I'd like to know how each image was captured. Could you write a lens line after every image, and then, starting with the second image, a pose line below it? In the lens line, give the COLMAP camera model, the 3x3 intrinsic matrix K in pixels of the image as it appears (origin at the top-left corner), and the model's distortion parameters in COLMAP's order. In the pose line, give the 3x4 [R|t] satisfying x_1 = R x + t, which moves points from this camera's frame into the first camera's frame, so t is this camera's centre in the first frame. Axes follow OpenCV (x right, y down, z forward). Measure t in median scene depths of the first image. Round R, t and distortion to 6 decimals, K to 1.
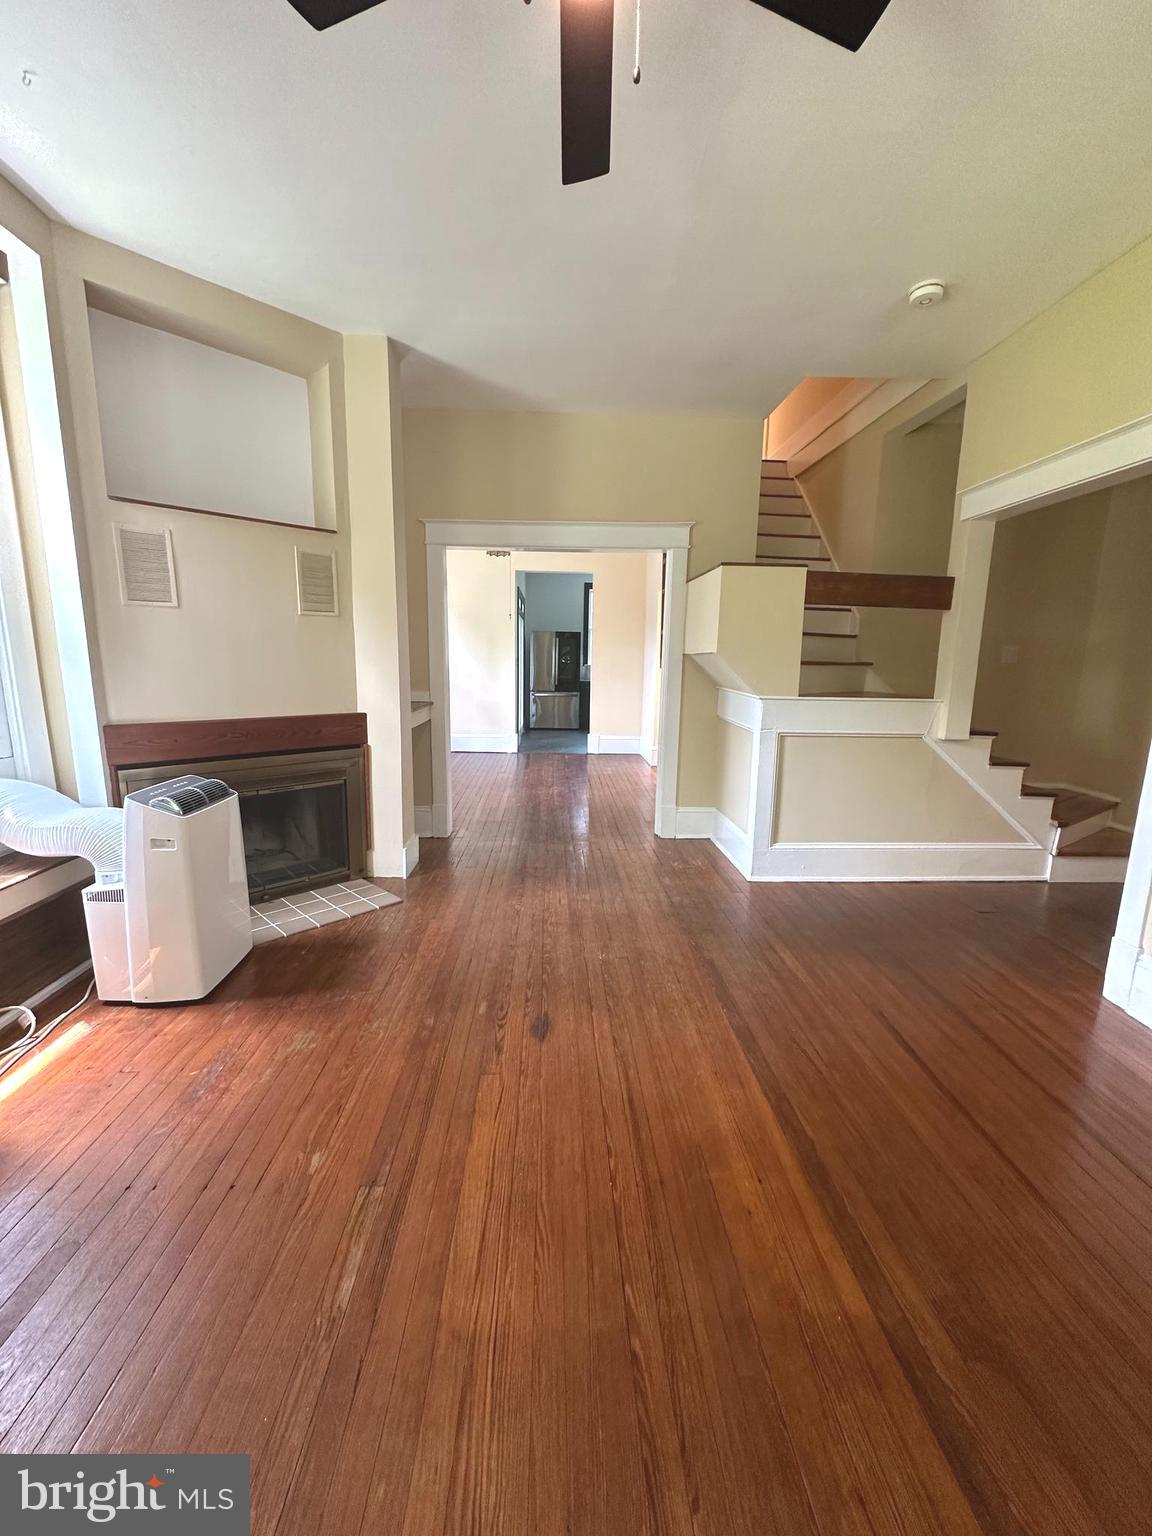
lens RADIAL K [[614.7, 0, 573.3], [0, 614.7, 766.1], [0, 0, 1]] dist [-0.002125, 0.000743]
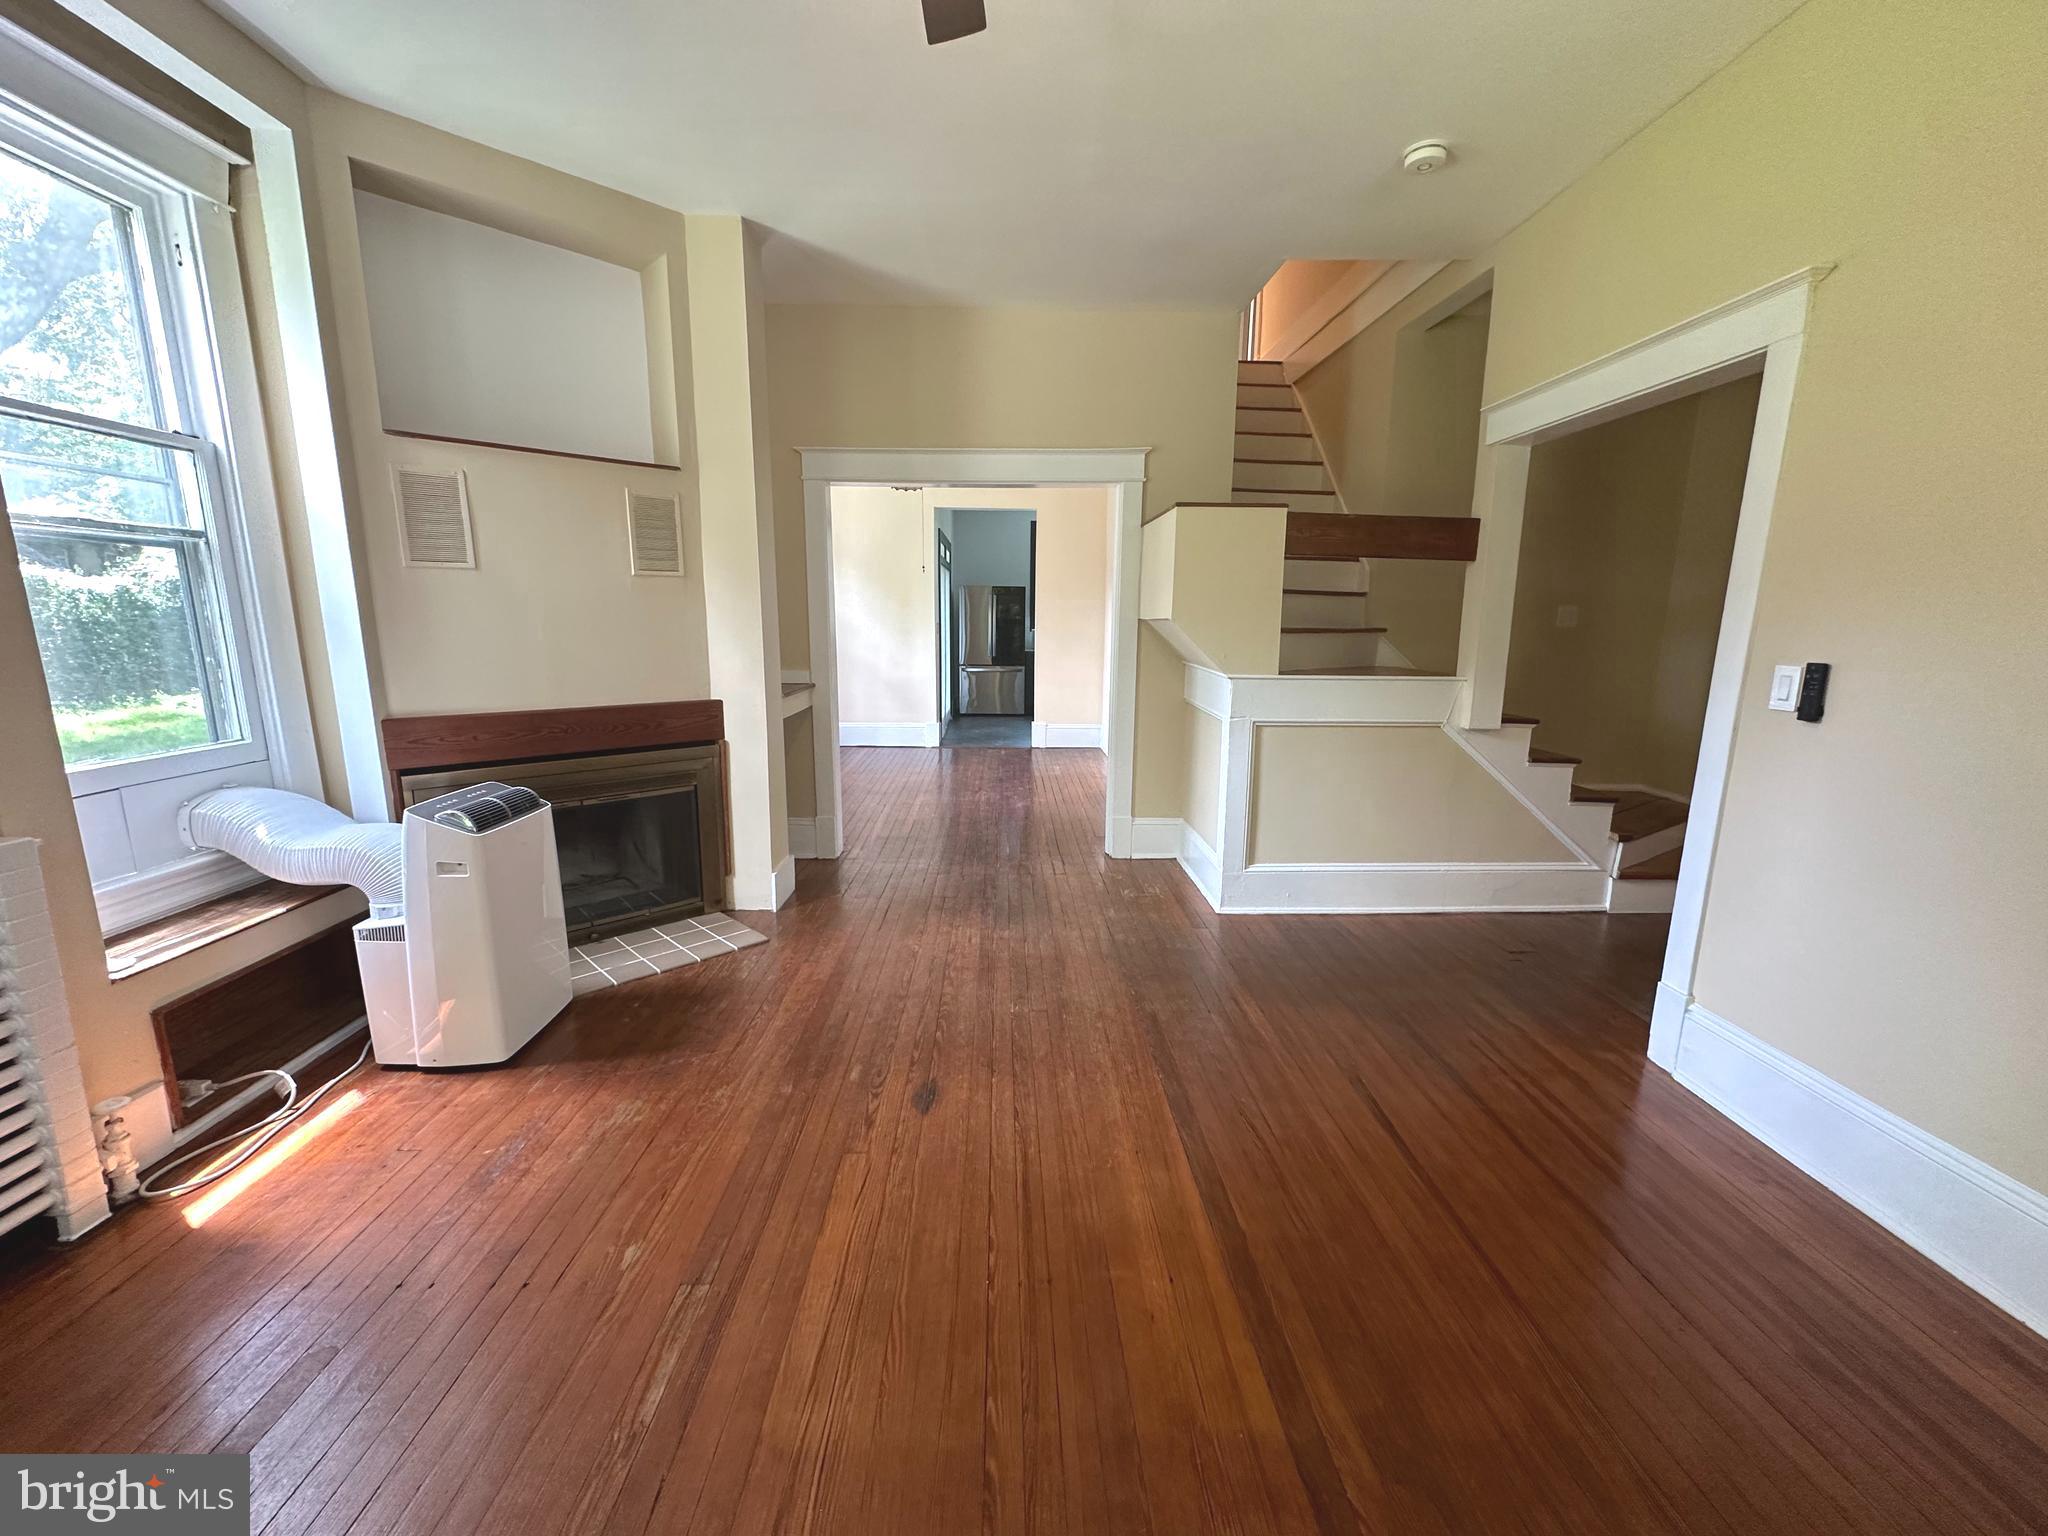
lens RADIAL K [[820.5, 0, 1022.7], [0, 820.5, 768.7], [0, 0, 1]] dist [-0.001315, 0.000809]
pose [[0.999917, -0.005536, -0.011668, 0.073188], [0.005629, 0.999953, 0.007945, -0.006609], [0.011623, -0.008010, 0.999900, -0.049122]]
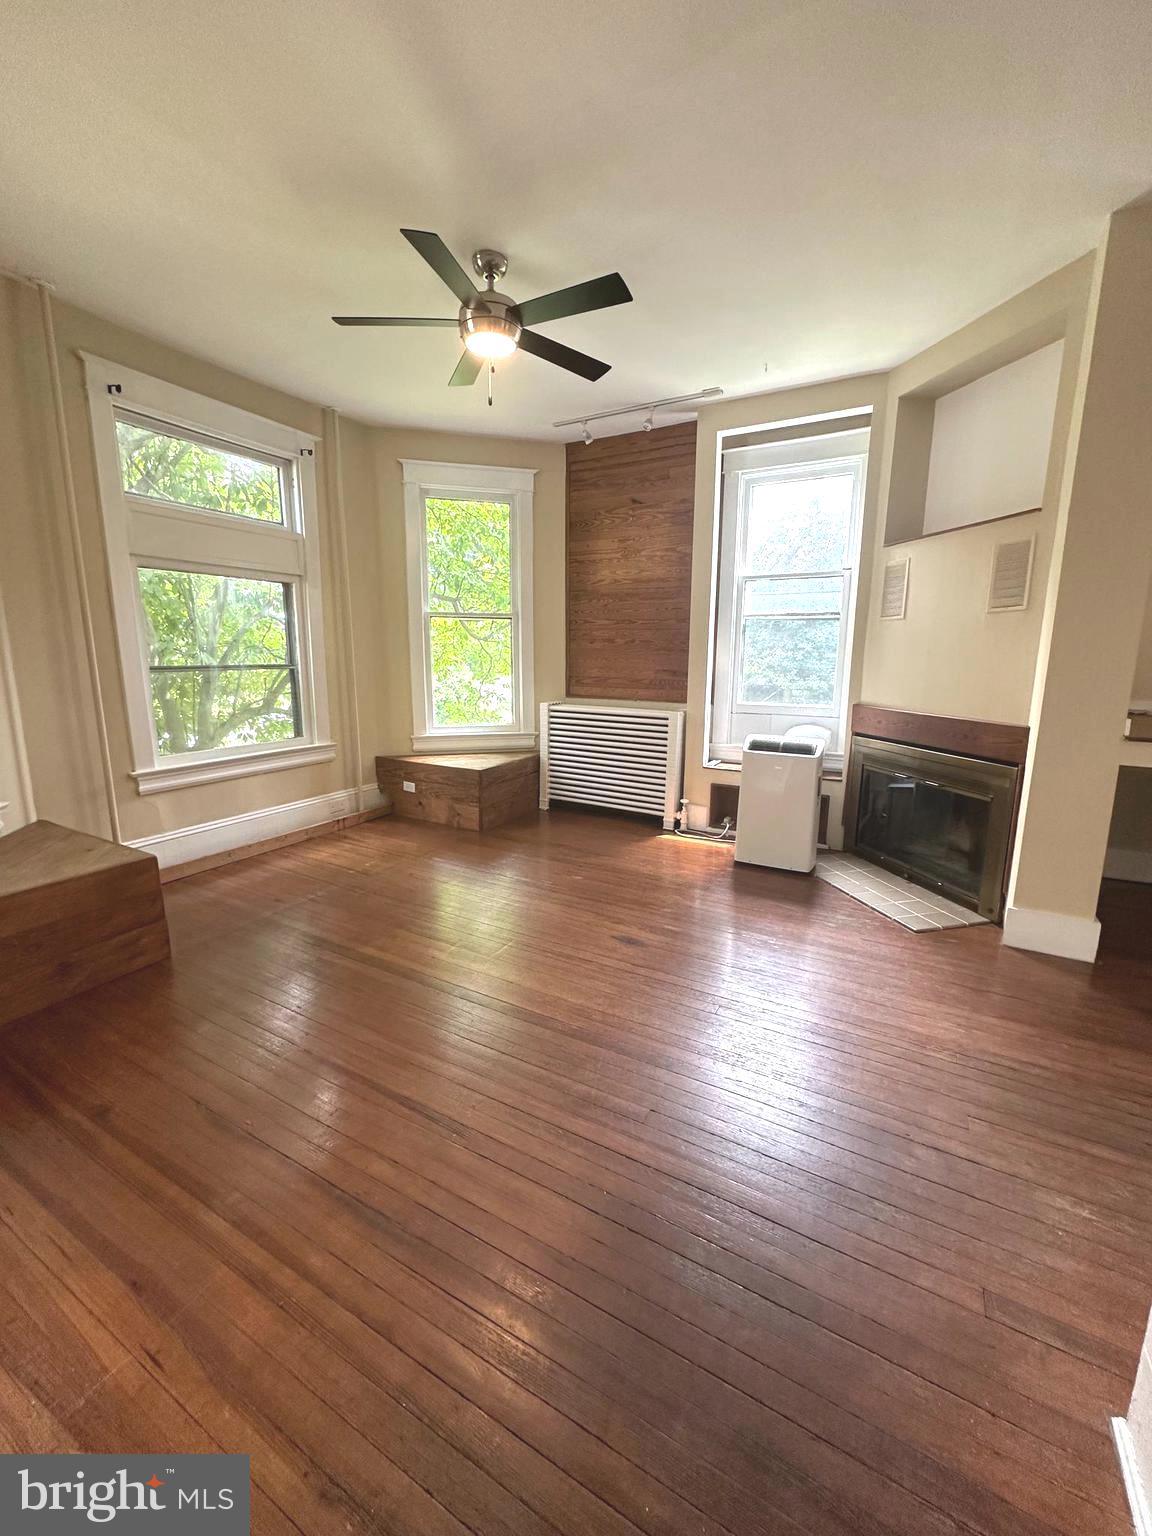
lens RADIAL K [[615.3, 0, 572.5], [0, 615.3, 767.5], [0, 0, 1]] dist [0.000956, 0.000505]
pose [[-0.523184, 0.138856, -0.840831, 0.862096], [-0.164507, 0.951626, 0.259512, -0.193251], [0.836191, 0.274095, -0.475033, 1.175154]]
